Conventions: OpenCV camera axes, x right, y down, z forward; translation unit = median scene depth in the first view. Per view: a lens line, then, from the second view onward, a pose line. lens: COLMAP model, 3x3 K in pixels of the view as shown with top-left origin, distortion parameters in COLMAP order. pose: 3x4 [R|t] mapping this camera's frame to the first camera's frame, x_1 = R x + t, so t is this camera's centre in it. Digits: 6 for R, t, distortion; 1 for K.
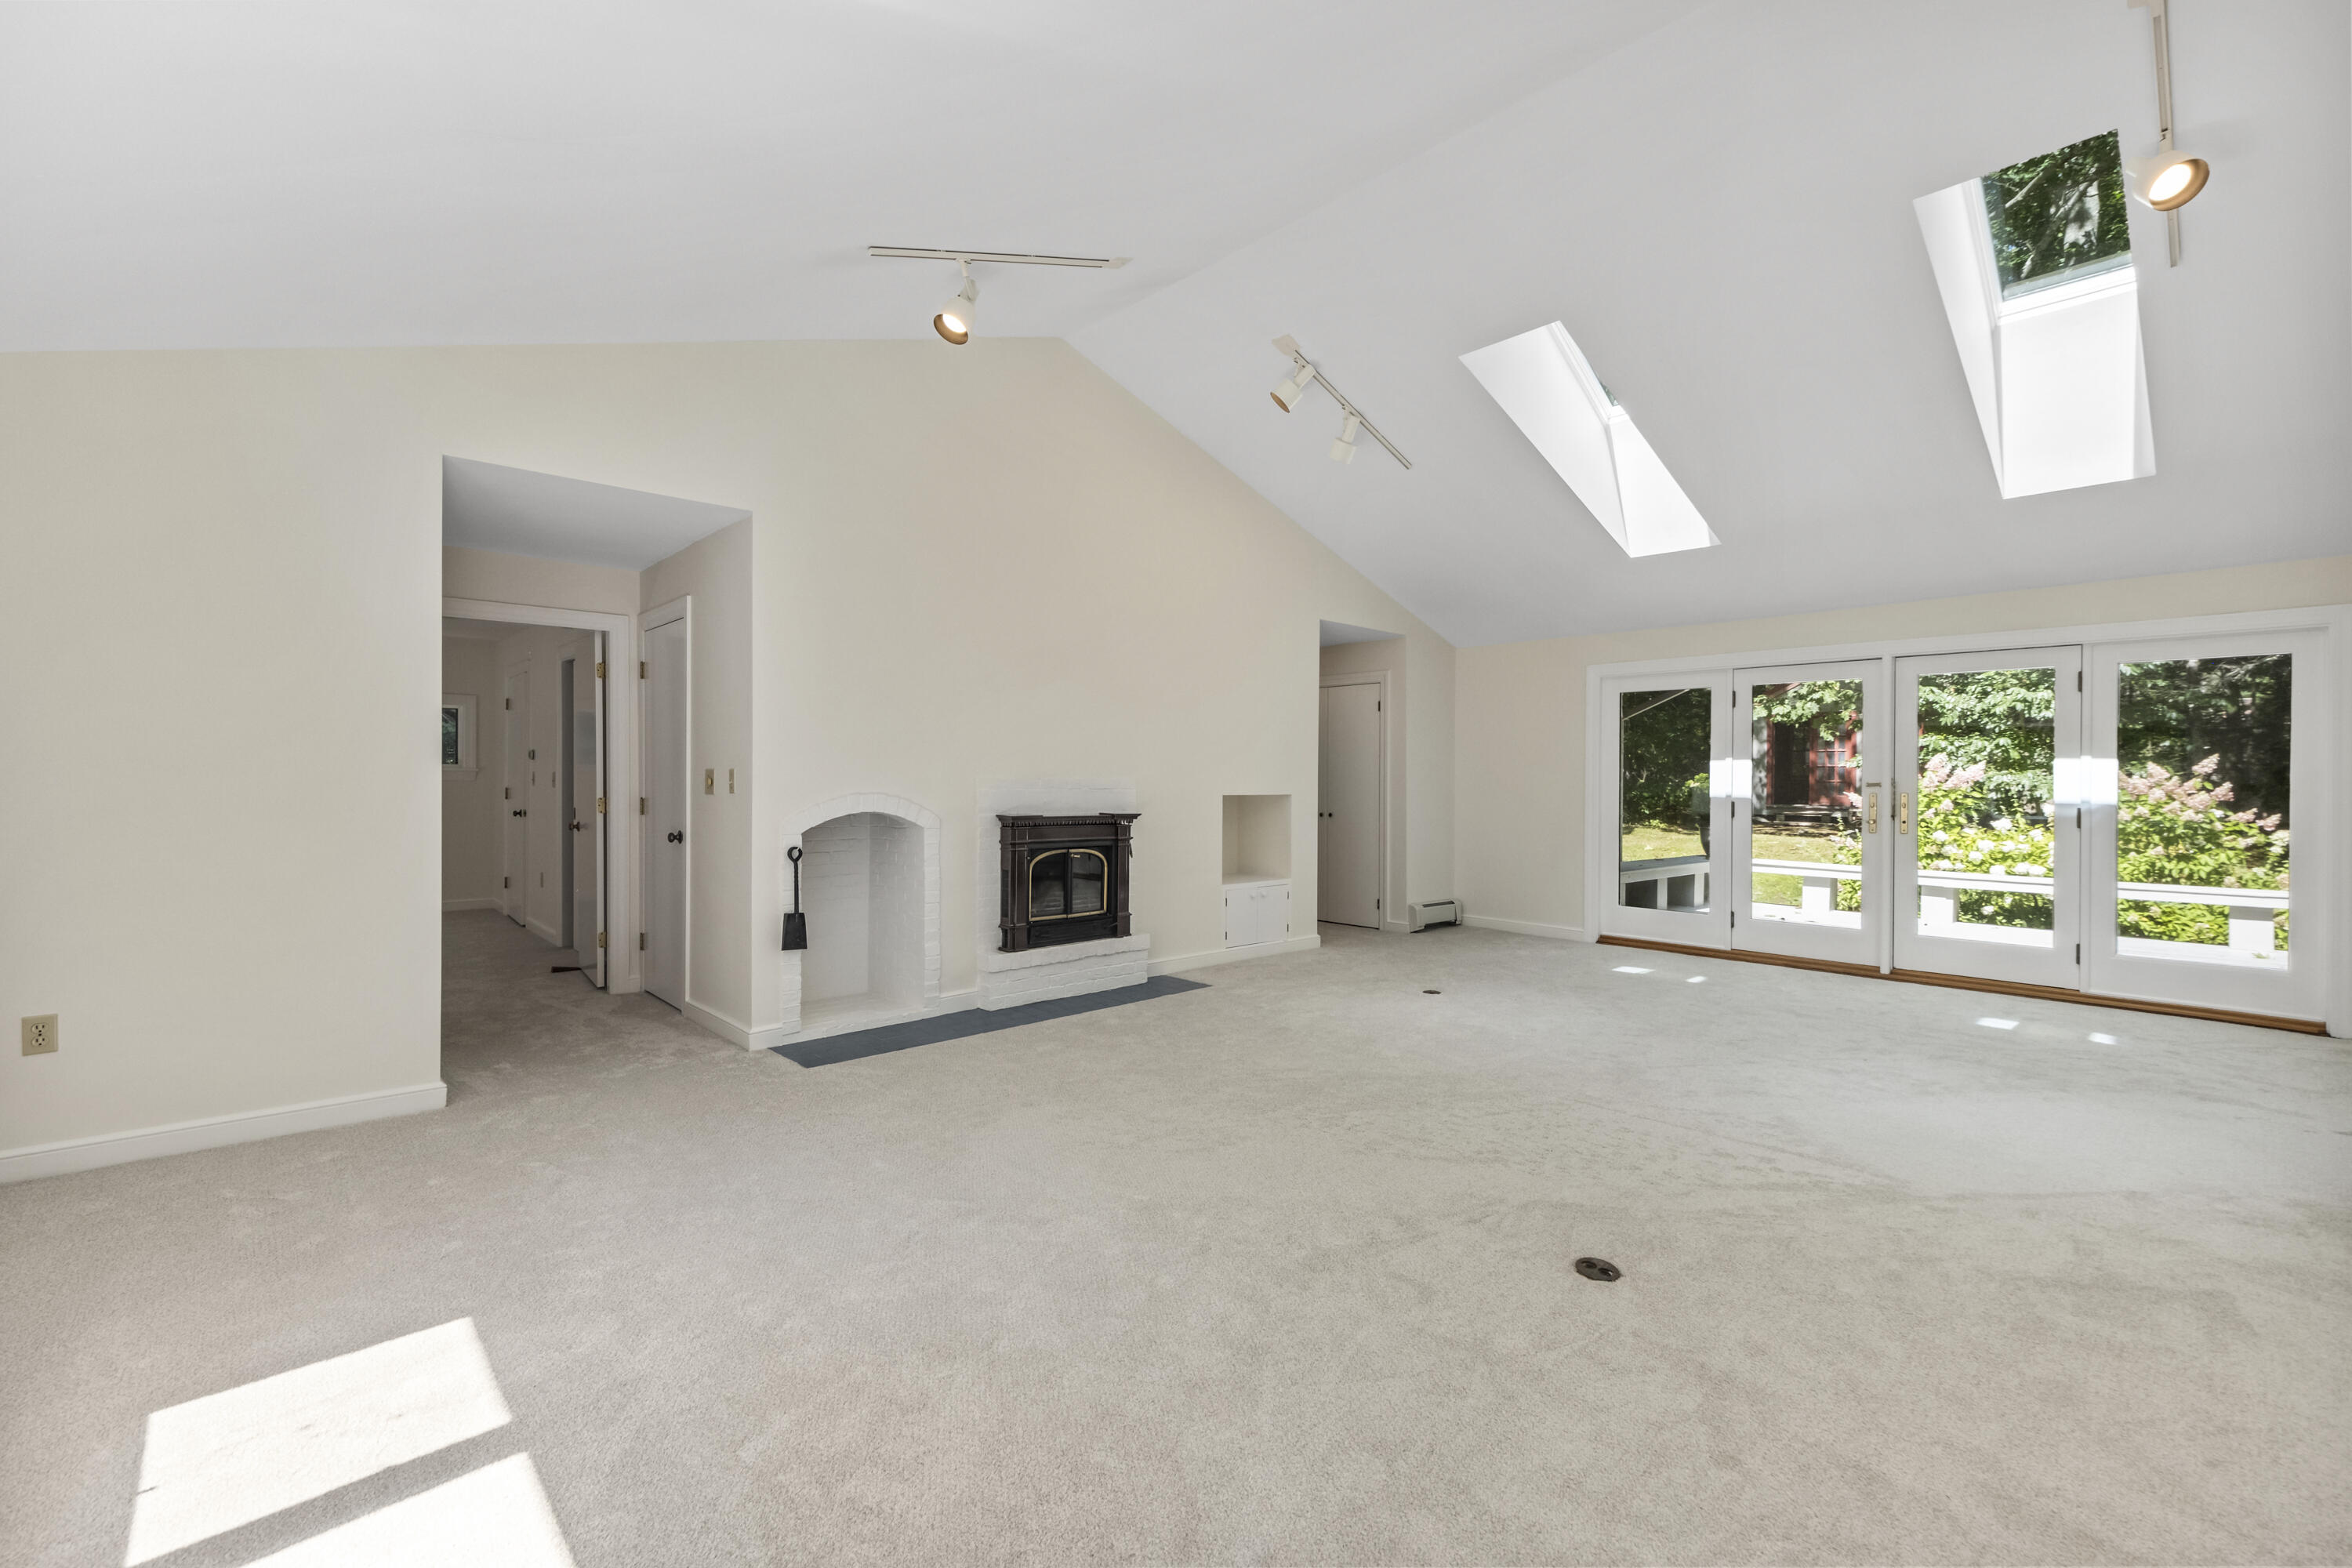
lens RADIAL K [[982.5, 0, 1176.0], [0, 982.5, 784.0], [0, 0, 1]] dist [0.002475, 0.000113]
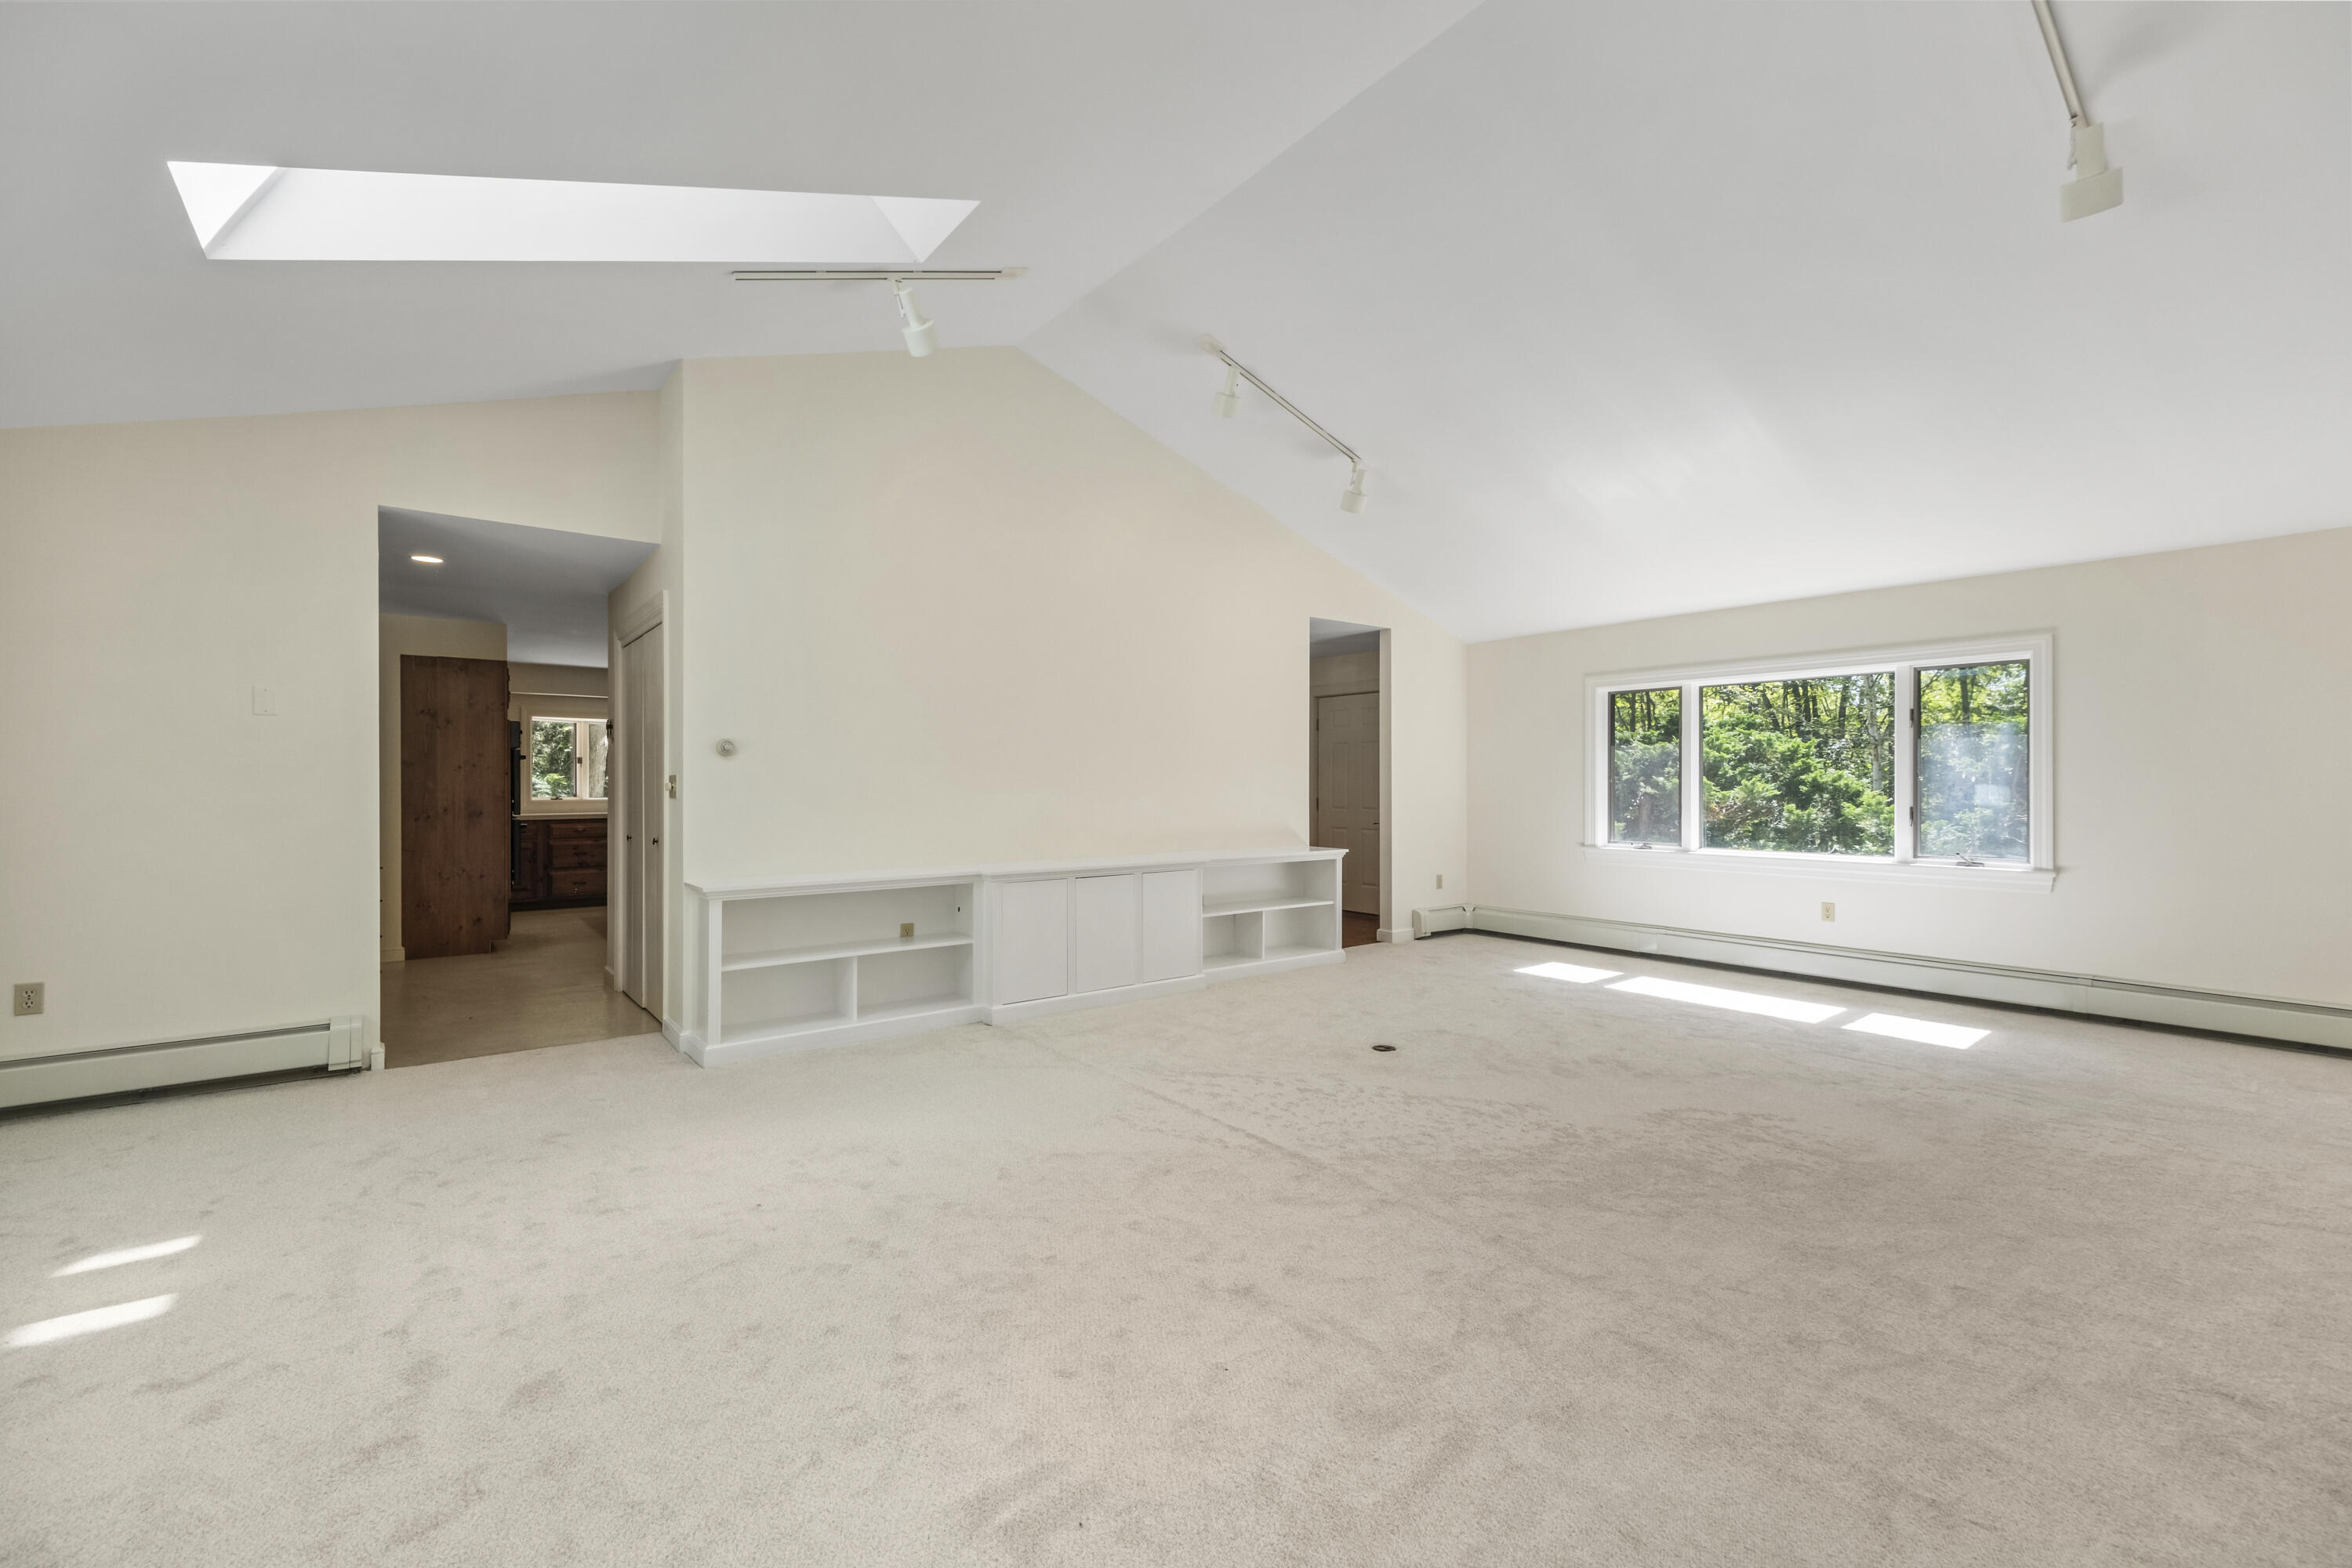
lens RADIAL K [[982.5, 0, 1176.0], [0, 982.5, 784.0], [0, 0, 1]] dist [0.002475, 0.000113]
pose [[-0.996470, -0.009399, 0.083419, 0.331144], [-0.008920, 0.999942, 0.006113, -0.003377], [-0.083471, 0.005347, -0.996496, 1.426348]]
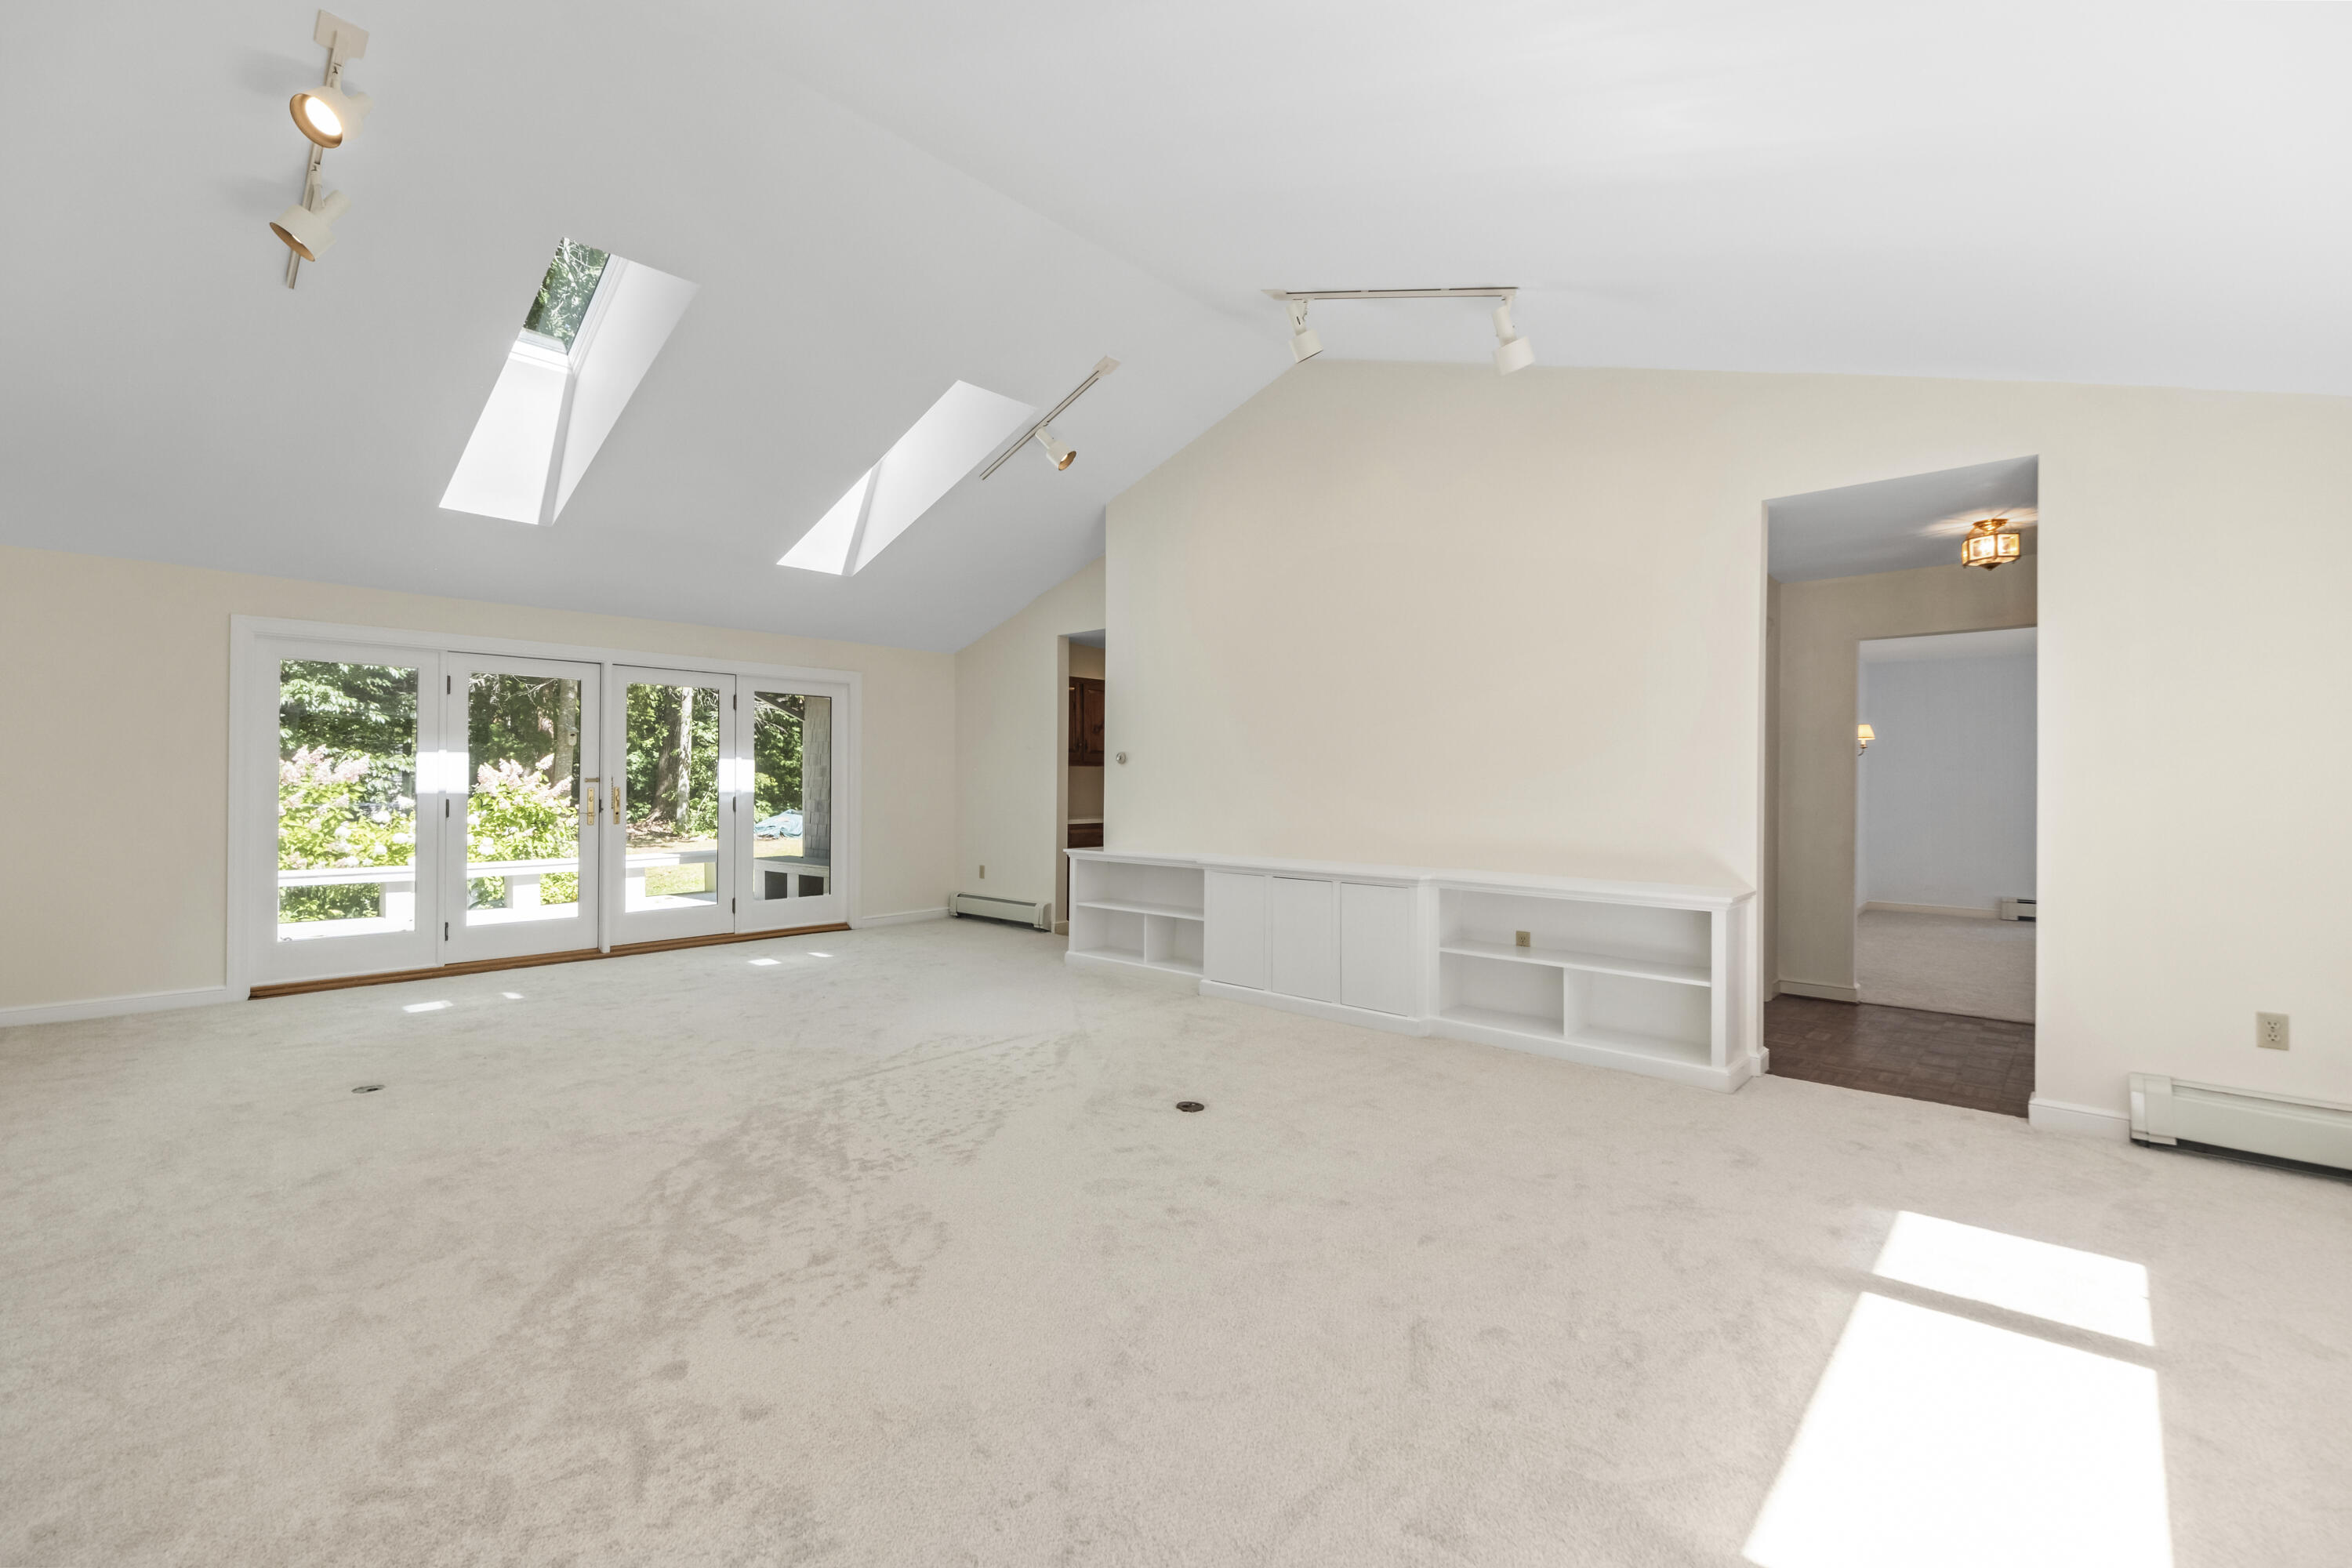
lens RADIAL K [[1002.2, 0, 1176.0], [0, 1002.2, 784.0], [0, 0, 1]] dist [0.008385, -0.000038]
pose [[-0.081498, -0.010688, 0.996616, -0.542945], [0.001846, 0.999939, 0.010874, -0.006513], [-0.996672, 0.002726, -0.081473, 0.571871]]
